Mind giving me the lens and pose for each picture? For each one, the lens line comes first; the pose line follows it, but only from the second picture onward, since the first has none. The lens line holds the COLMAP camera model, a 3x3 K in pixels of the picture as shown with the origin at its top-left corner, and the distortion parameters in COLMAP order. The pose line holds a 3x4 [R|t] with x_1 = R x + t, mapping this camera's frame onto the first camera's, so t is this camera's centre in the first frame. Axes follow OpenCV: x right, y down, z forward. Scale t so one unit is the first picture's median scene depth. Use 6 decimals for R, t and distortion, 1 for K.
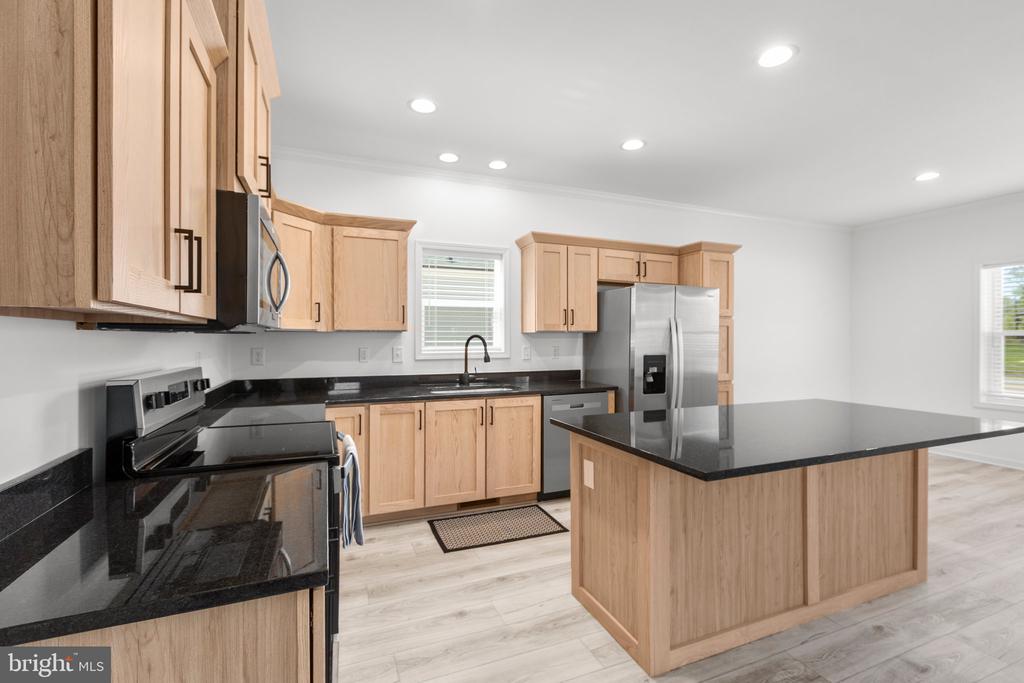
lens RADIAL K [[457.3, 0, 509.2], [0, 457.3, 340.9], [0, 0, 1]] dist [0.000374, -0.000680]
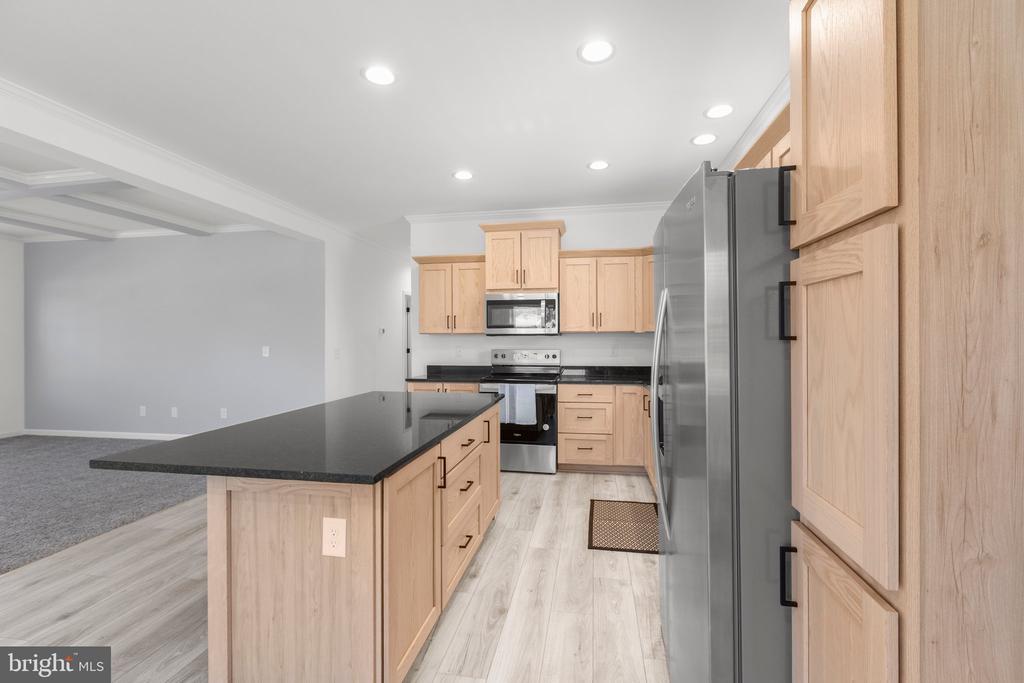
lens RADIAL K [[457.3, 0, 511.6], [0, 457.3, 337.0], [0, 0, 1]] dist [0.000374, -0.000680]
pose [[-0.534318, 0.001577, -0.845282, 0.980005], [-0.000501, 0.999997, 0.002182, -0.009350], [0.845284, 0.001589, -0.534315, 1.350816]]
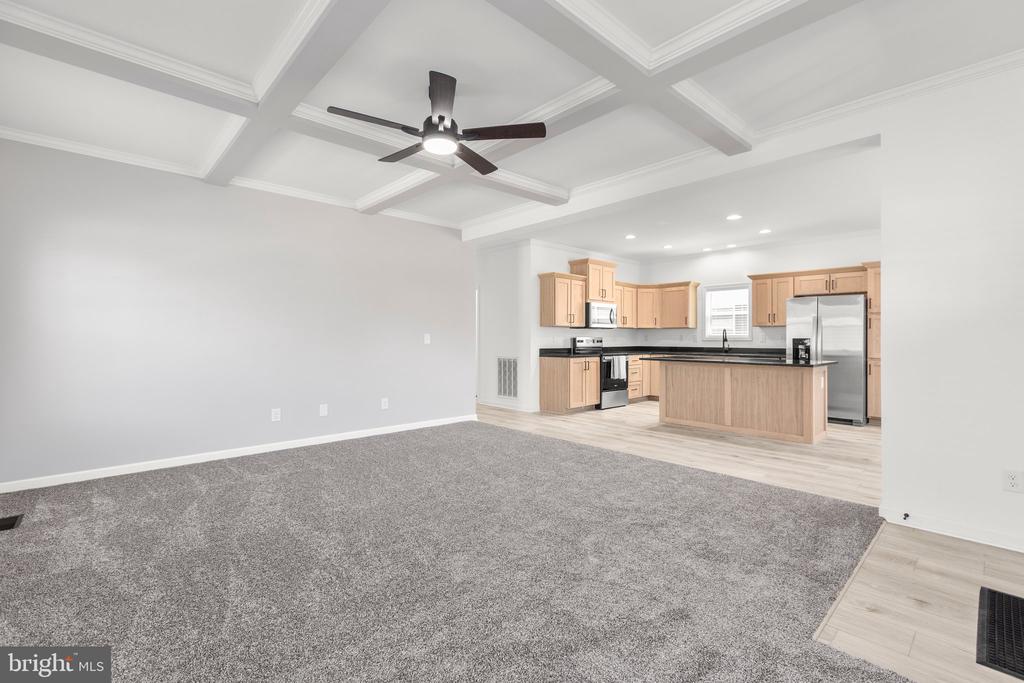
lens RADIAL K [[457.3, 0, 512.1], [0, 457.3, 335.2], [0, 0, 1]] dist [0.000374, -0.000680]
pose [[0.357193, -0.004736, -0.934019, 1.867507], [-0.008153, 0.999933, -0.008188, 0.051014], [0.933995, 0.010540, 0.357131, -0.790046]]
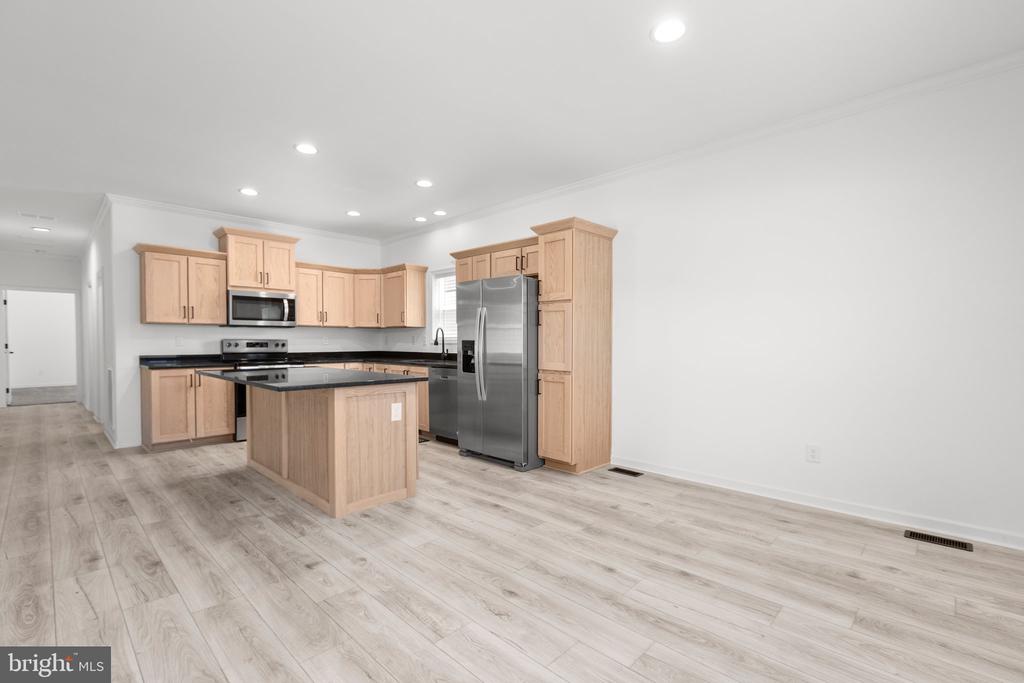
lens RADIAL K [[457.3, 0, 513.7], [0, 457.3, 349.0], [0, 0, 1]] dist [0.000374, -0.000680]
pose [[0.403240, 0.016938, -0.914937, 1.750300], [-0.007095, 0.999857, 0.015383, 0.041647], [0.915067, 0.000289, 0.403302, 0.748923]]
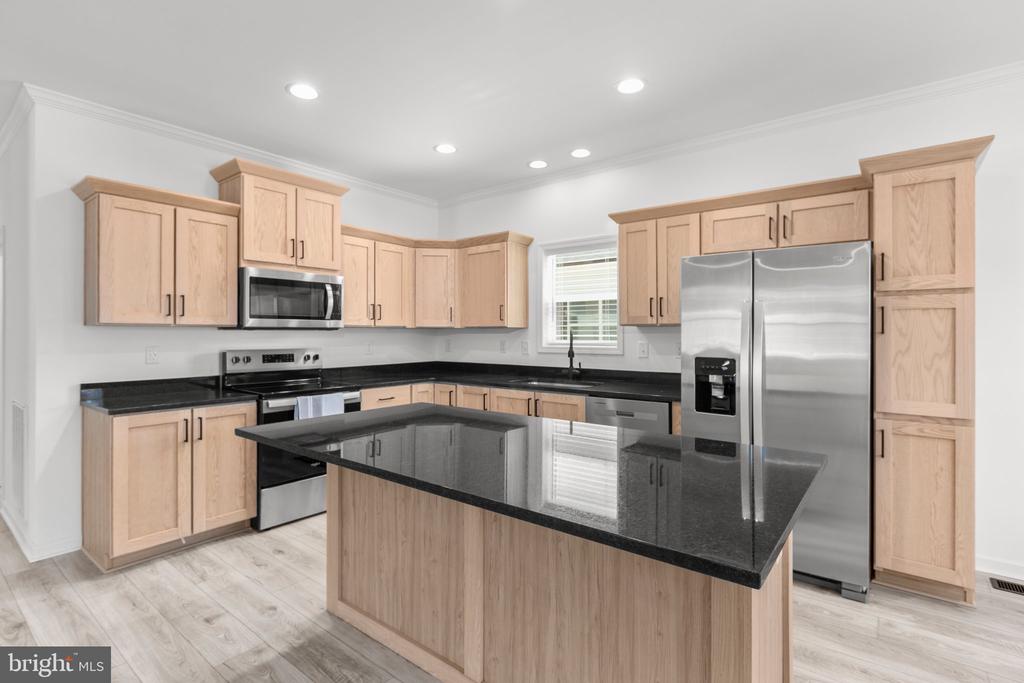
lens RADIAL K [[488.2, 0, 511.7], [0, 488.2, 329.5], [0, 0, 1]] dist [-0.002571, -0.000380]
pose [[0.497489, -0.005716, -0.867452, 0.963876], [-0.005690, 0.999935, -0.009852, -0.002420], [0.867452, 0.009837, 0.497424, 0.441689]]
